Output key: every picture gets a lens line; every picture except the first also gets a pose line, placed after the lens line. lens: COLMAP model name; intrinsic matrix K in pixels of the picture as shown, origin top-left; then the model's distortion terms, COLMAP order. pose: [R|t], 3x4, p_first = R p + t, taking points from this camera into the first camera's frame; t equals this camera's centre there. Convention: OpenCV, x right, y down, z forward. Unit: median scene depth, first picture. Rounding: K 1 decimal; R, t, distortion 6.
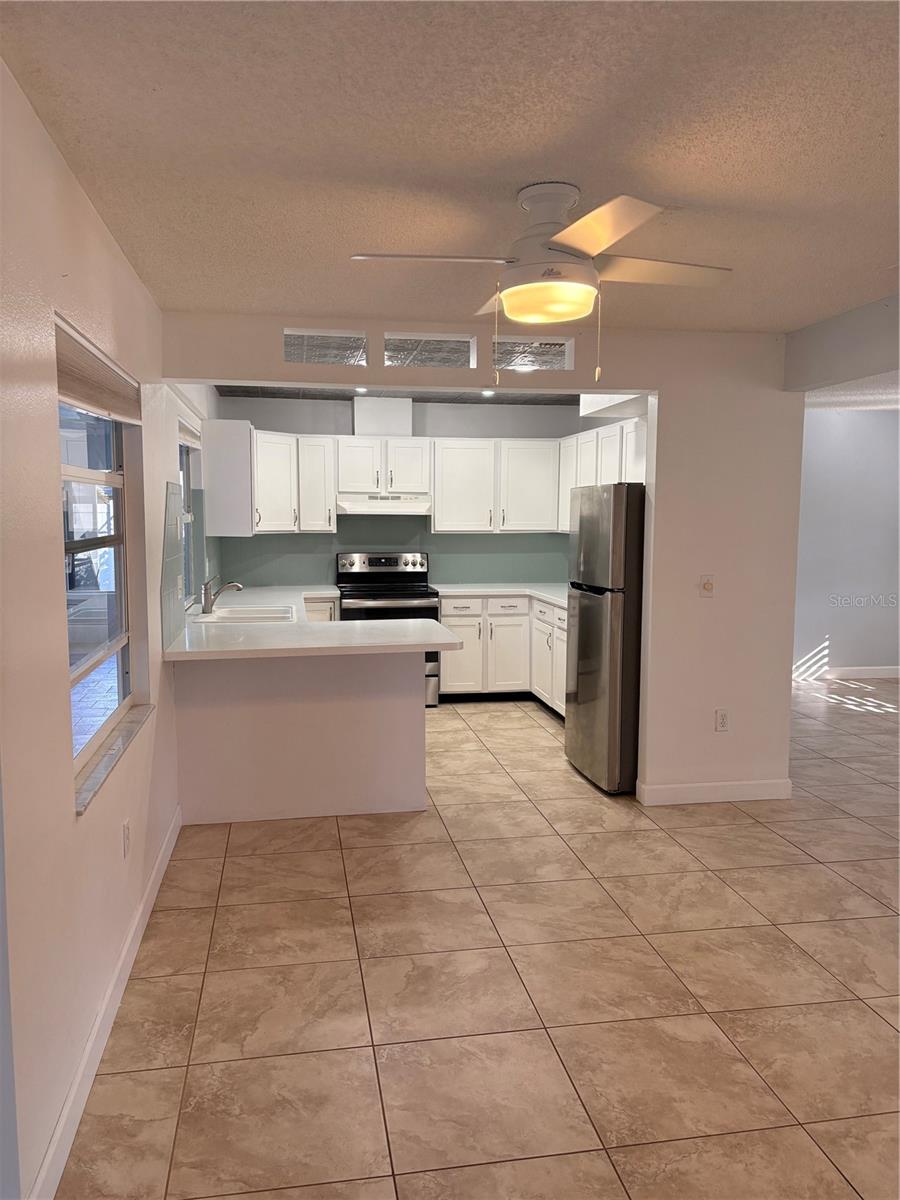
lens RADIAL K [[905.0, 0, 450.0], [0, 905.0, 600.0], [0, 0, 1]] dist [0.094838, -0.128826]
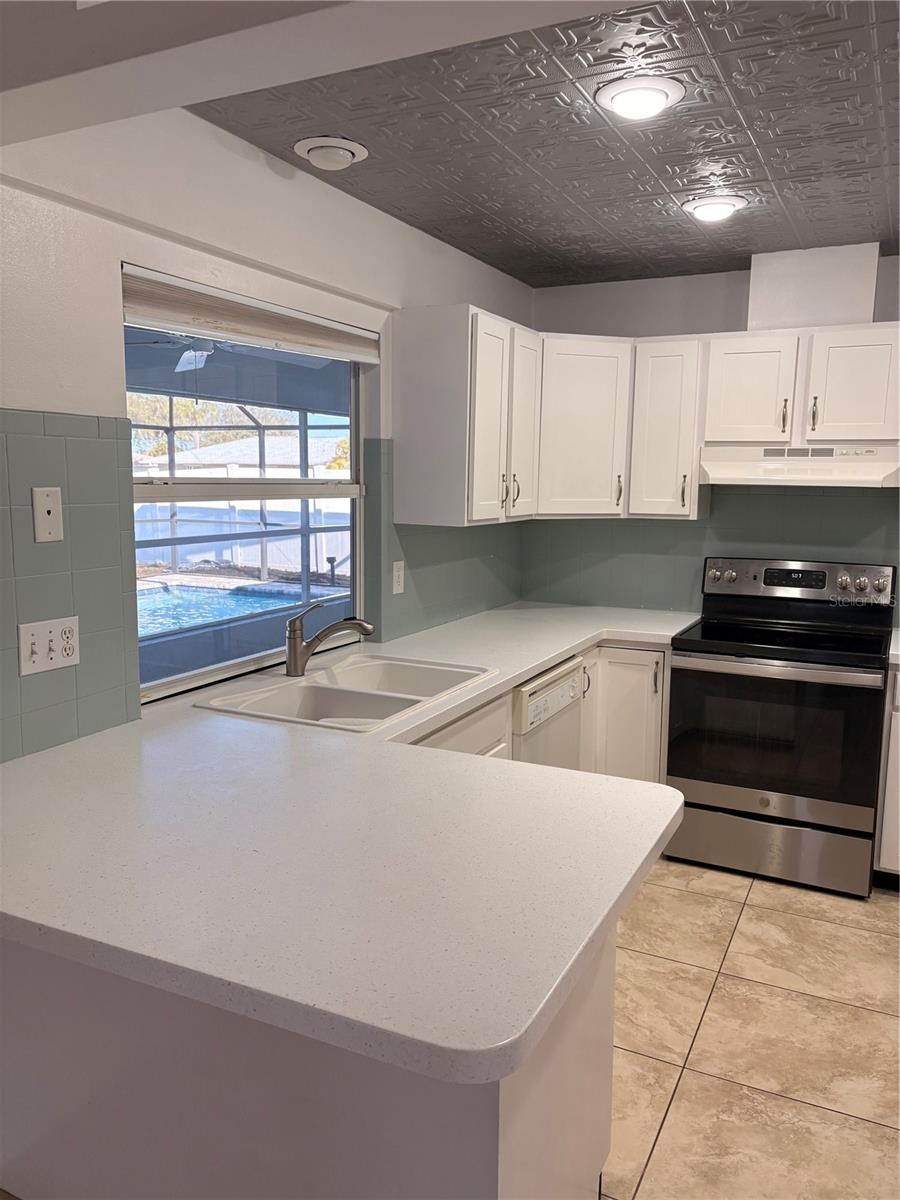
lens RADIAL K [[905.0, 0, 450.0], [0, 905.0, 600.0], [0, 0, 1]] dist [0.094838, -0.128826]
pose [[0.804706, 0.083195, -0.587816, 0.077841], [-0.063964, 0.996518, 0.053474, -0.046781], [0.590218, -0.005432, 0.807226, 0.484365]]
